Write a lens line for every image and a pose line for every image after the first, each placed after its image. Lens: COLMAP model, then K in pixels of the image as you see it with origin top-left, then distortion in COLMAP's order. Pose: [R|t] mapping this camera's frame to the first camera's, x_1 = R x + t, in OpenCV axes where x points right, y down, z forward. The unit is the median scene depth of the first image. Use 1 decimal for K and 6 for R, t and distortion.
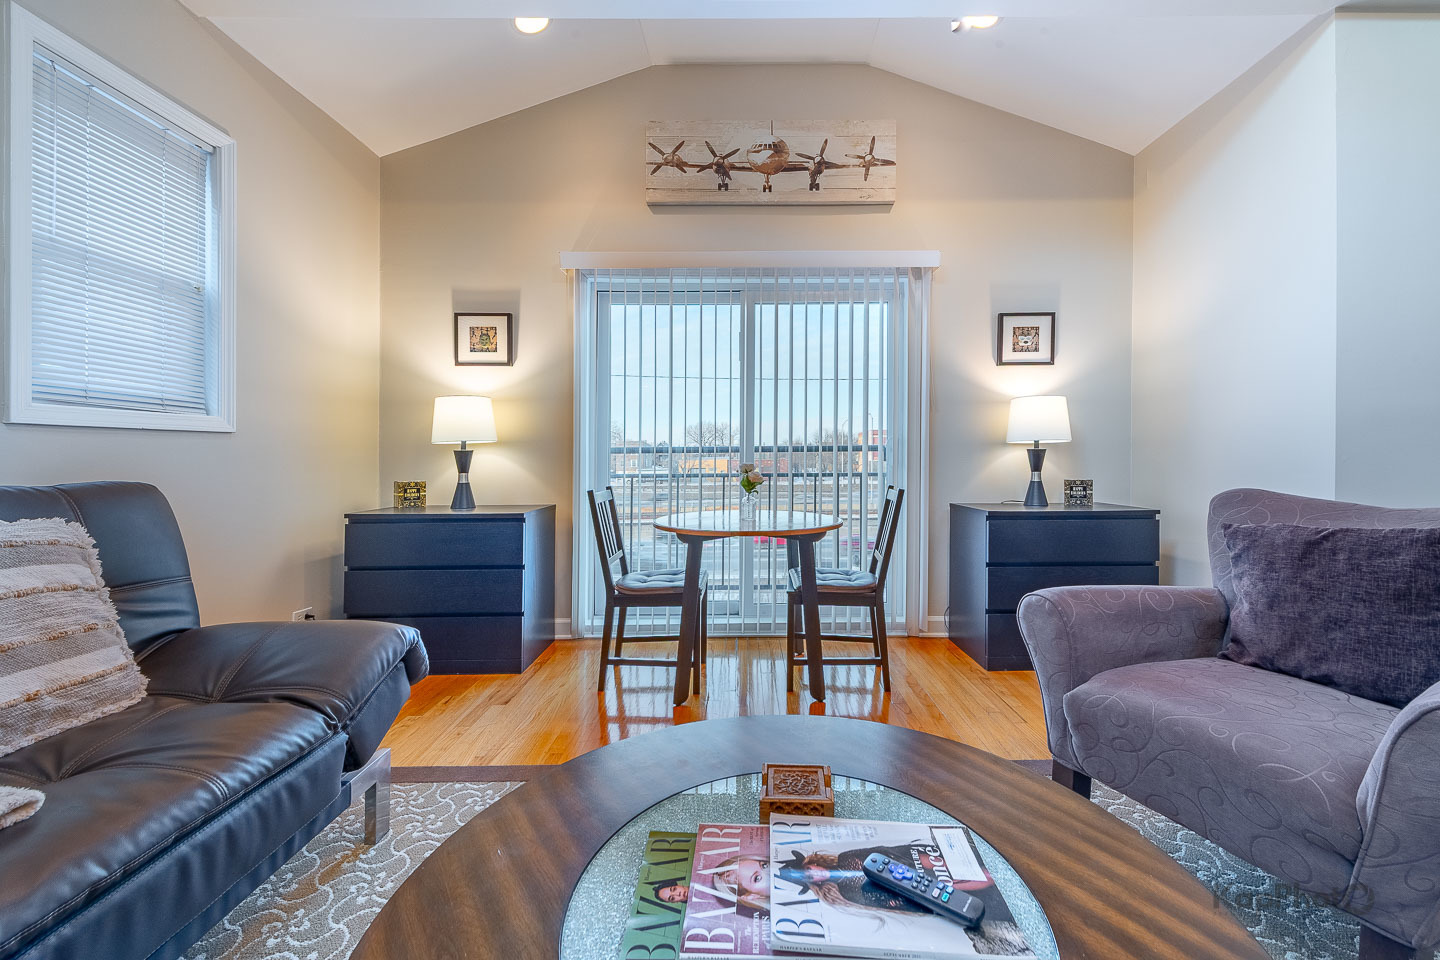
lens RADIAL K [[585.2, 0, 757.7], [0, 585.2, 447.2], [0, 0, 1]] dist [0.015568, -0.003648]
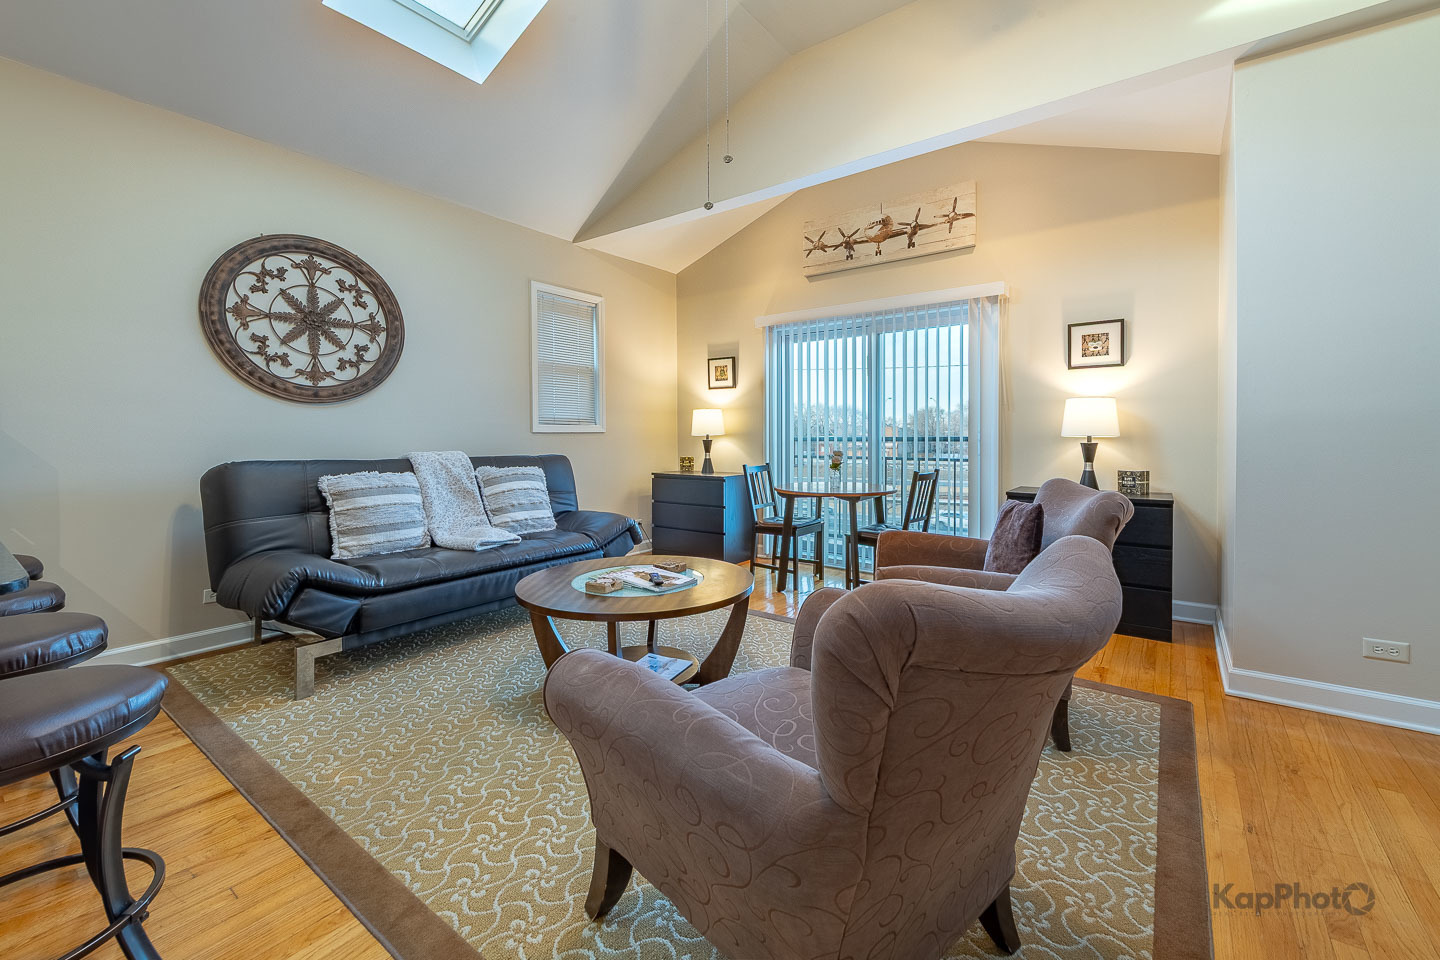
lens RADIAL K [[585.2, 0, 749.7], [0, 585.2, 438.3], [0, 0, 1]] dist [0.015568, -0.003648]
pose [[0.808704, 0.006979, -0.588174, 0.591331], [0.005952, 0.999781, 0.020046, -0.031208], [0.588185, -0.019712, 0.808486, -0.312224]]
